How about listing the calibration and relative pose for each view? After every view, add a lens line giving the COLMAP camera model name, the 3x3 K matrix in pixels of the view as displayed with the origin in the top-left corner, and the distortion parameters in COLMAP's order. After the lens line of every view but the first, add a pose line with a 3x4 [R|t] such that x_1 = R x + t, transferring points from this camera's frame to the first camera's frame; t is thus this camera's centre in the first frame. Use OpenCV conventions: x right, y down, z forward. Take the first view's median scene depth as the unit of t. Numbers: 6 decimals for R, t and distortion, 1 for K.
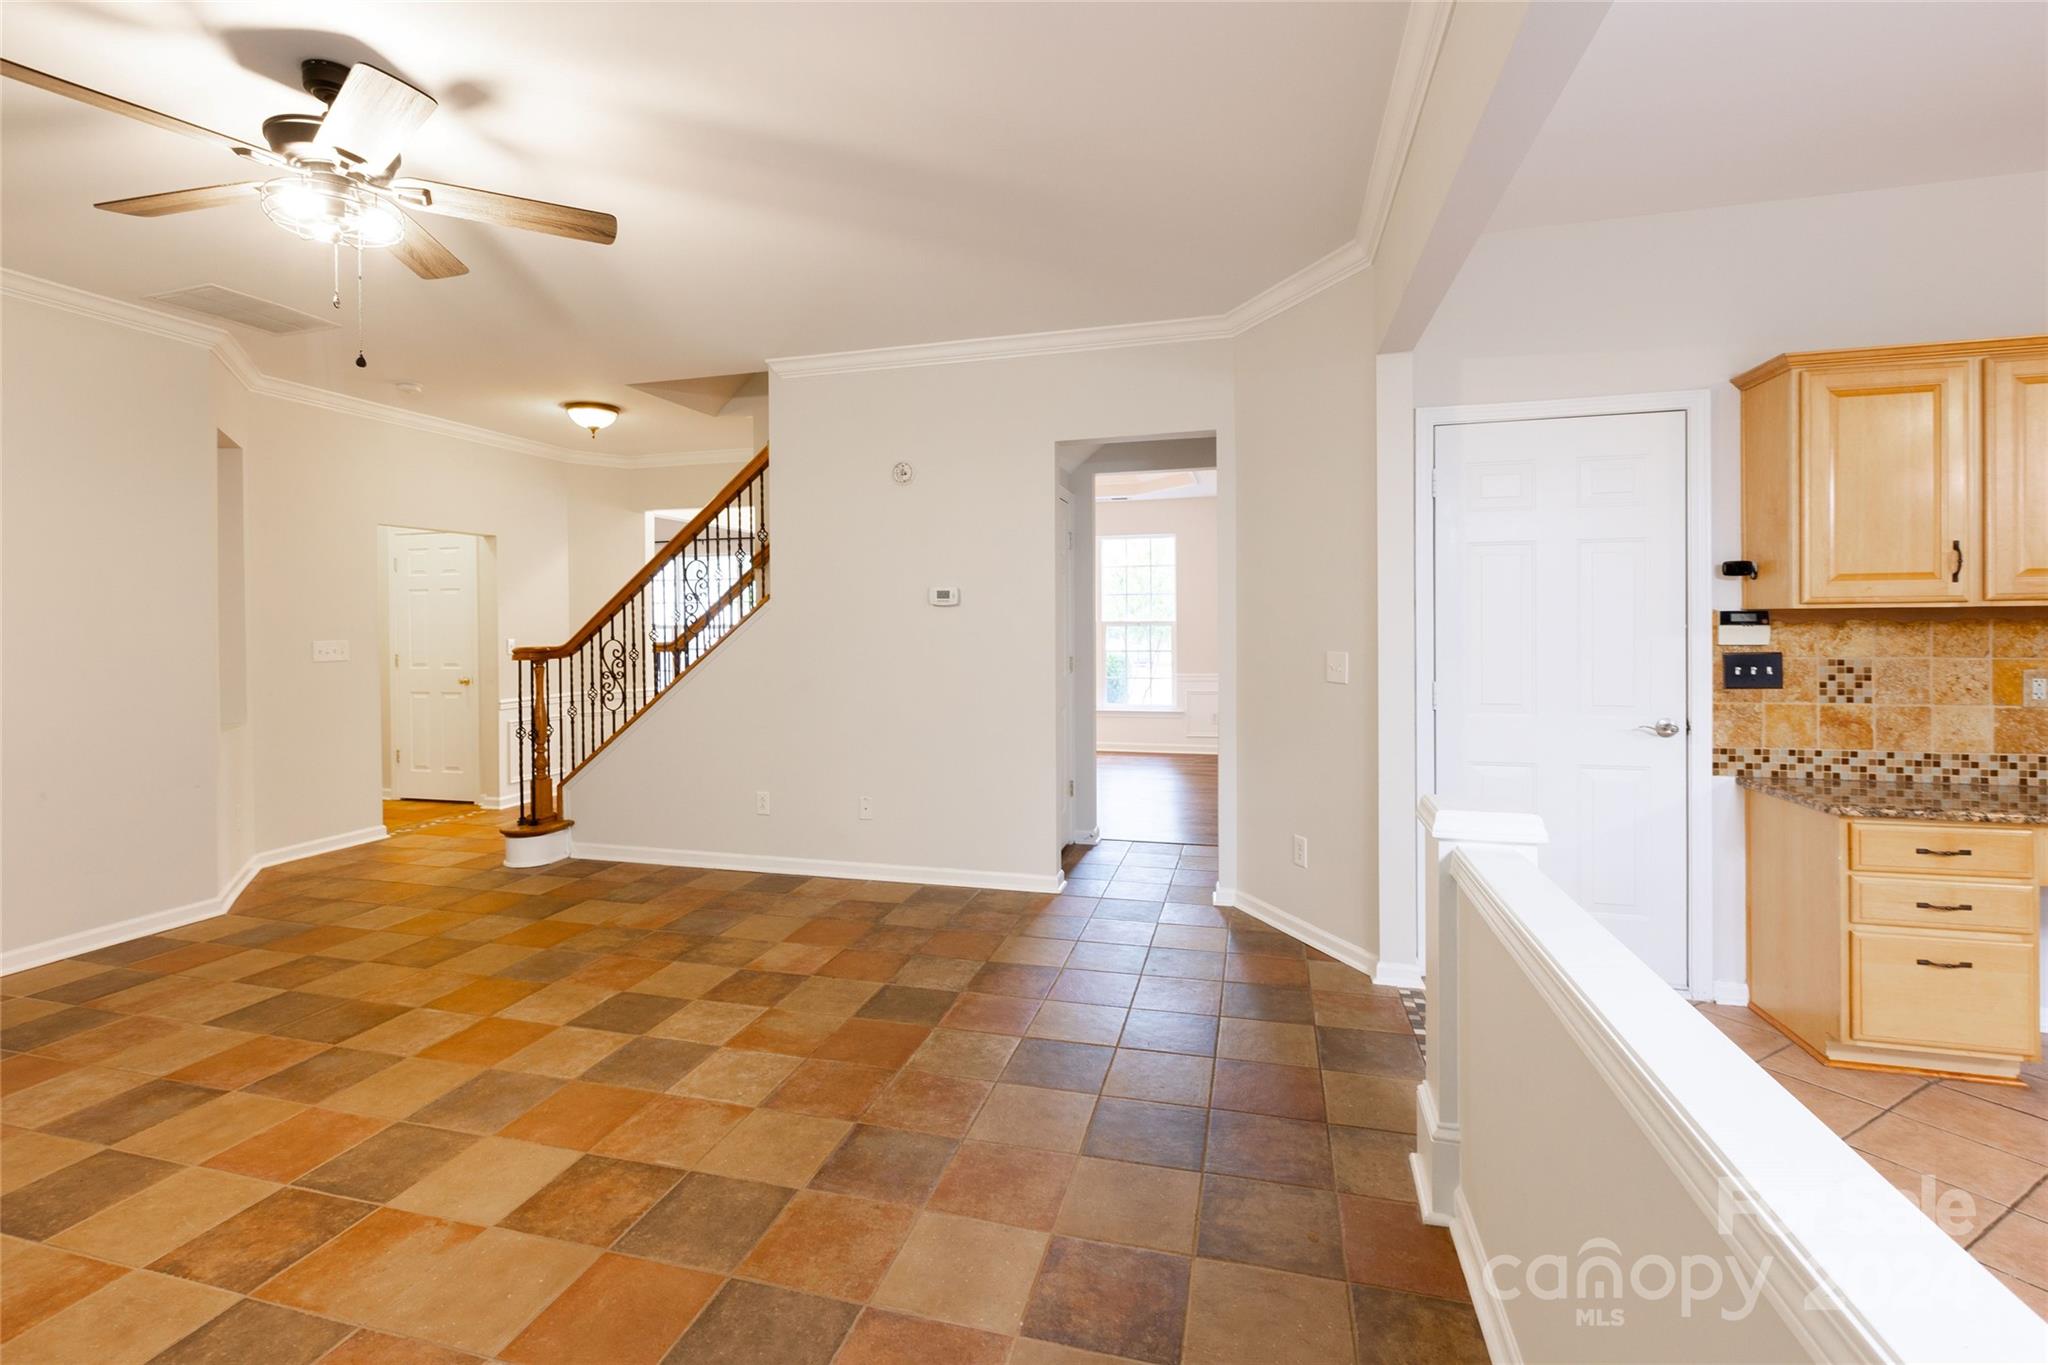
lens RADIAL K [[934.9, 0, 1015.9], [0, 934.9, 628.1], [0, 0, 1]] dist [-0.001439, -0.000546]
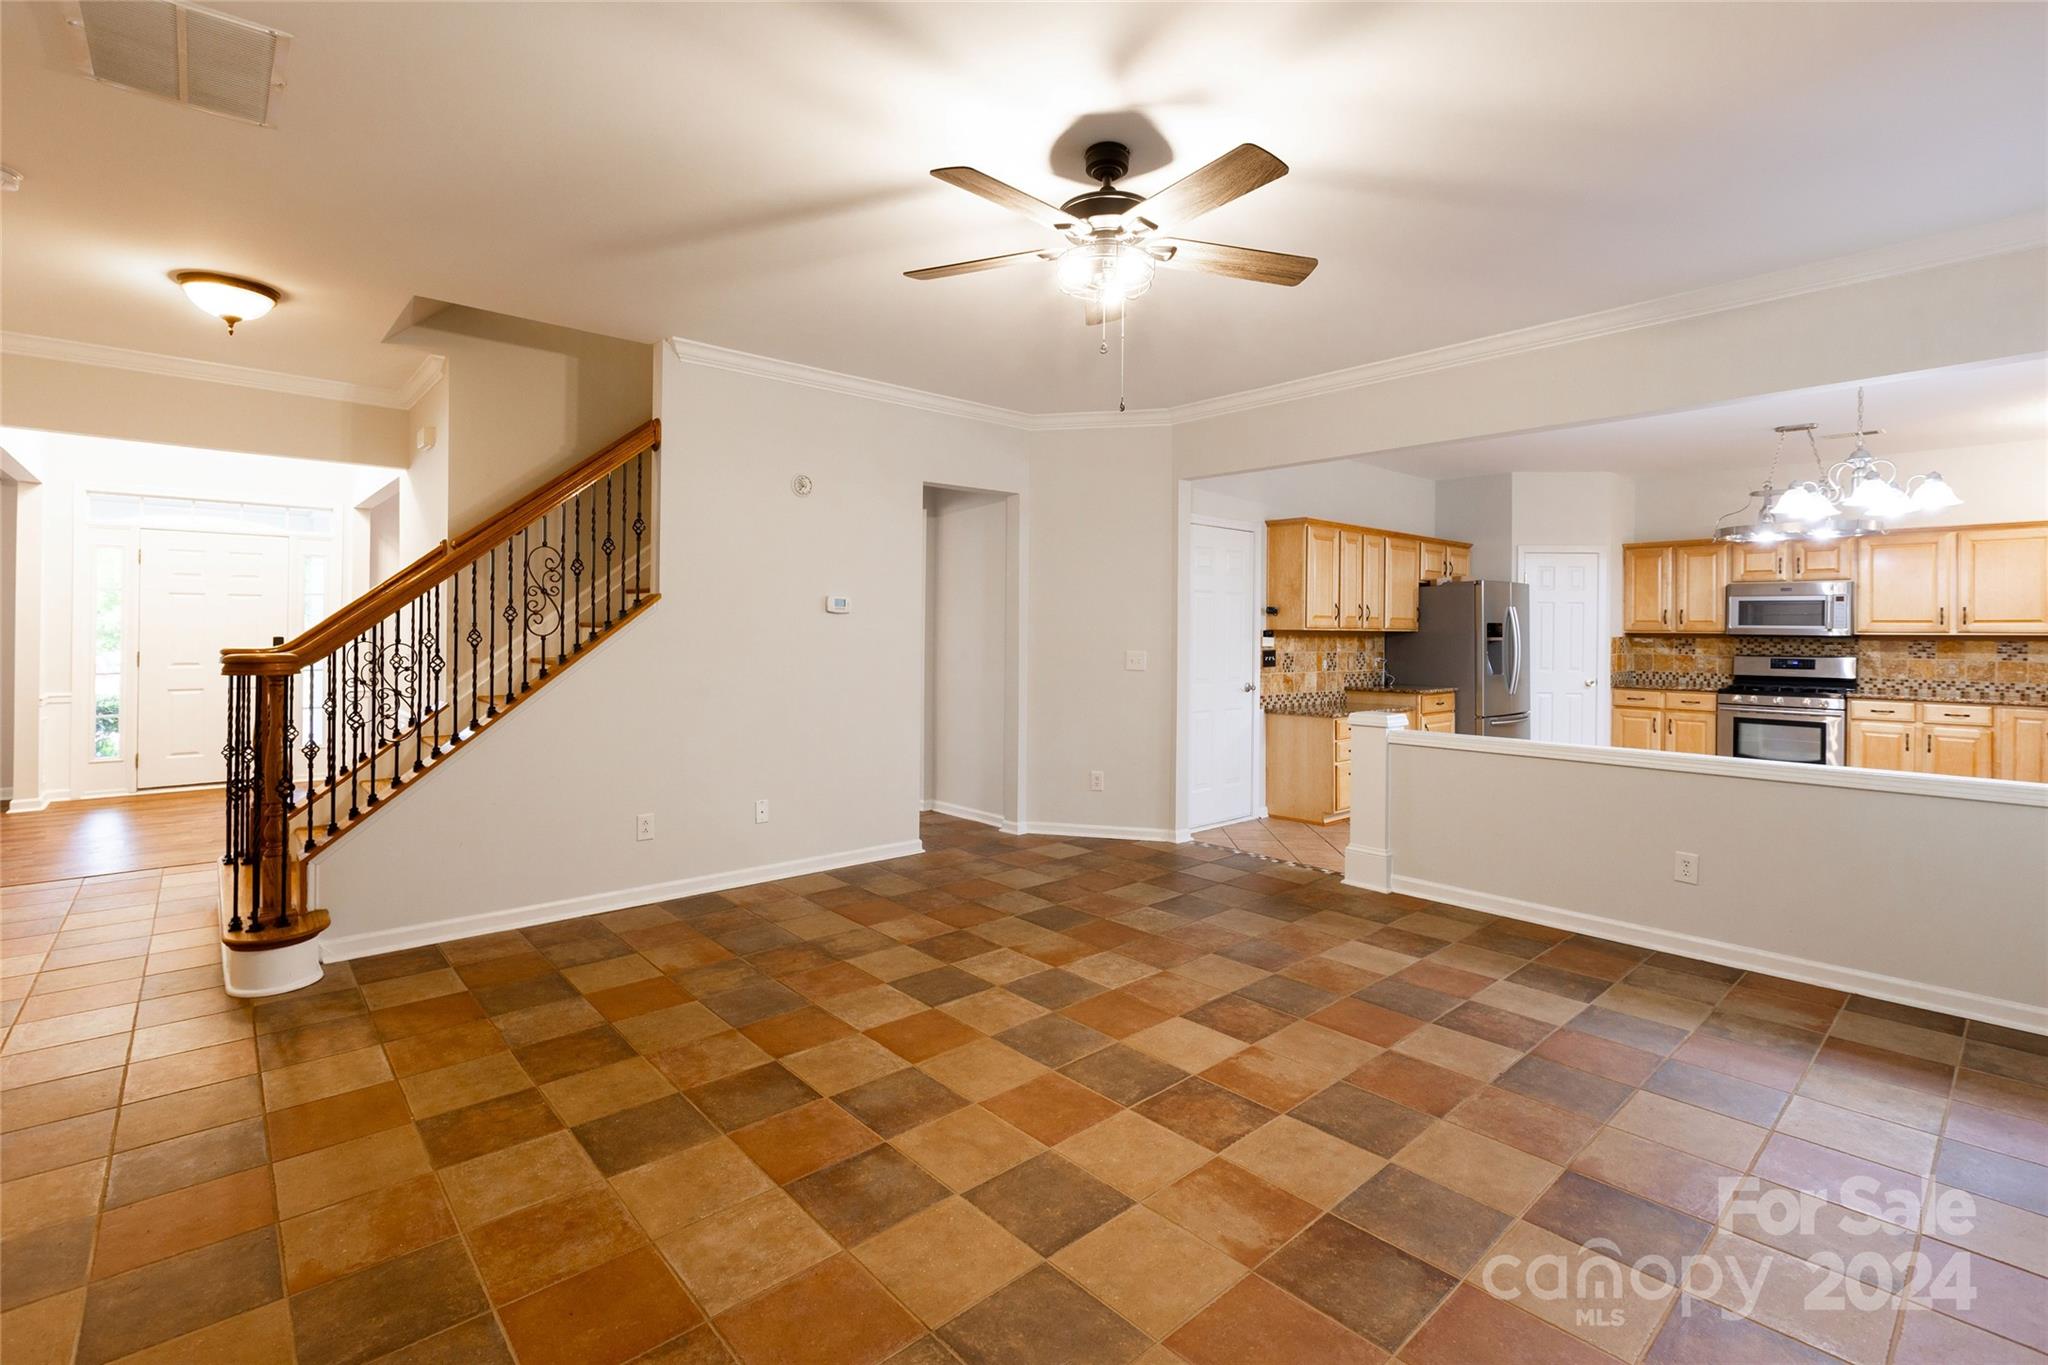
lens RADIAL K [[934.9, 0, 1015.9], [0, 934.9, 628.1], [0, 0, 1]] dist [-0.001439, -0.000546]
pose [[0.533040, 0.016306, 0.845933, -1.337792], [-0.008096, 0.999867, -0.014172, 0.011505], [-0.846052, 0.000706, 0.533101, 0.359001]]
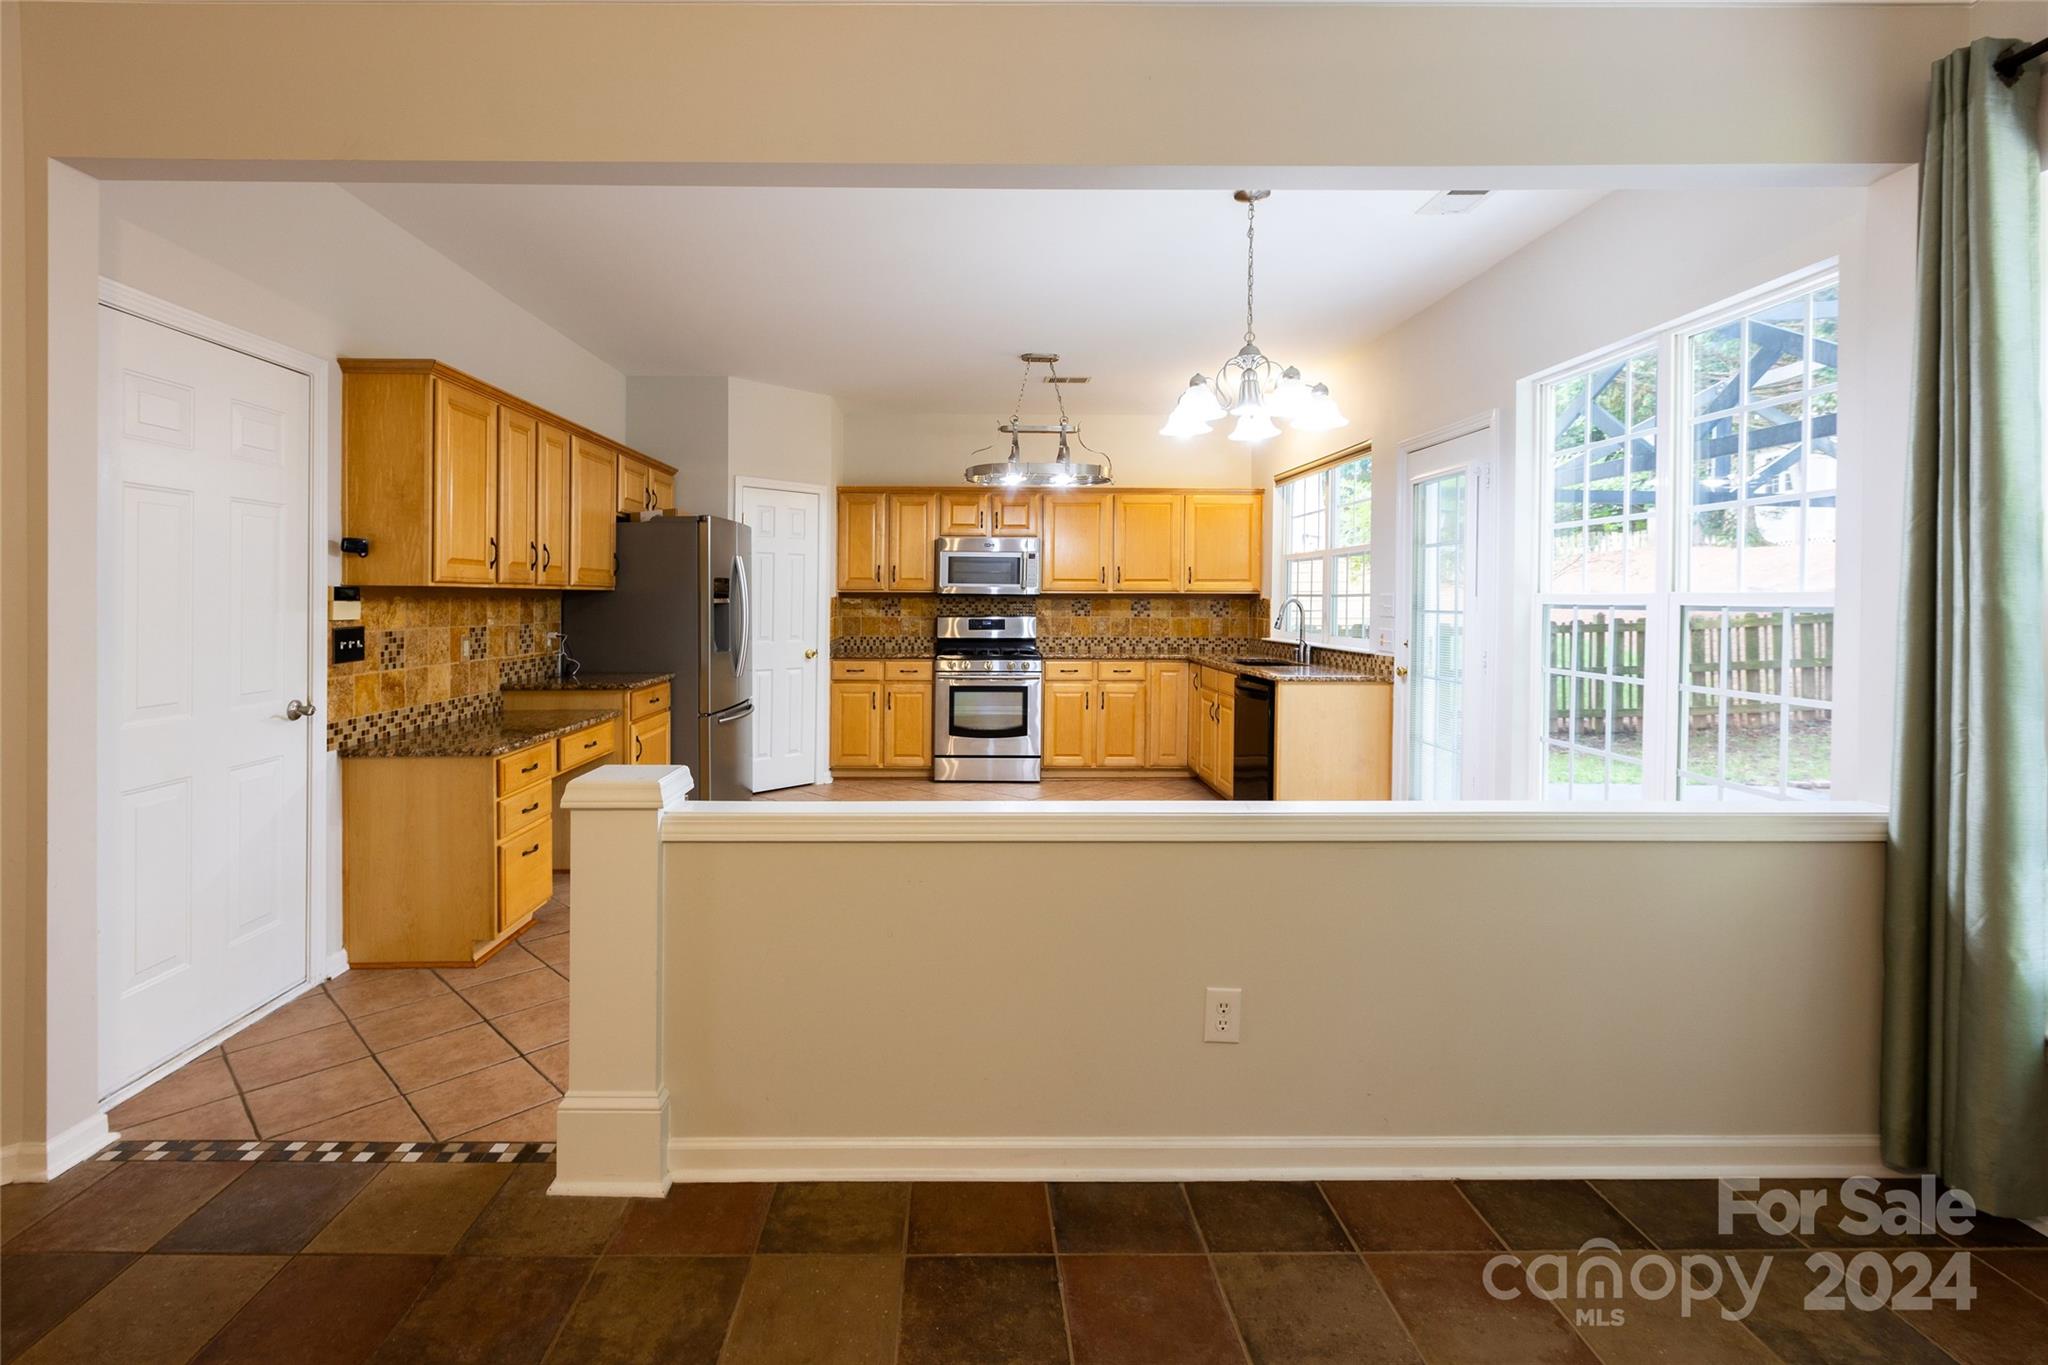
lens RADIAL K [[938.3, 0, 964.7], [0, 938.3, 601.9], [0, 0, 1]] dist [0.001545, 0.000171]
pose [[-0.272734, 0.004566, 0.962079, -0.409120], [0.005193, 0.999981, -0.003274, 0.005094], [-0.962076, 0.004103, -0.272752, 0.635160]]
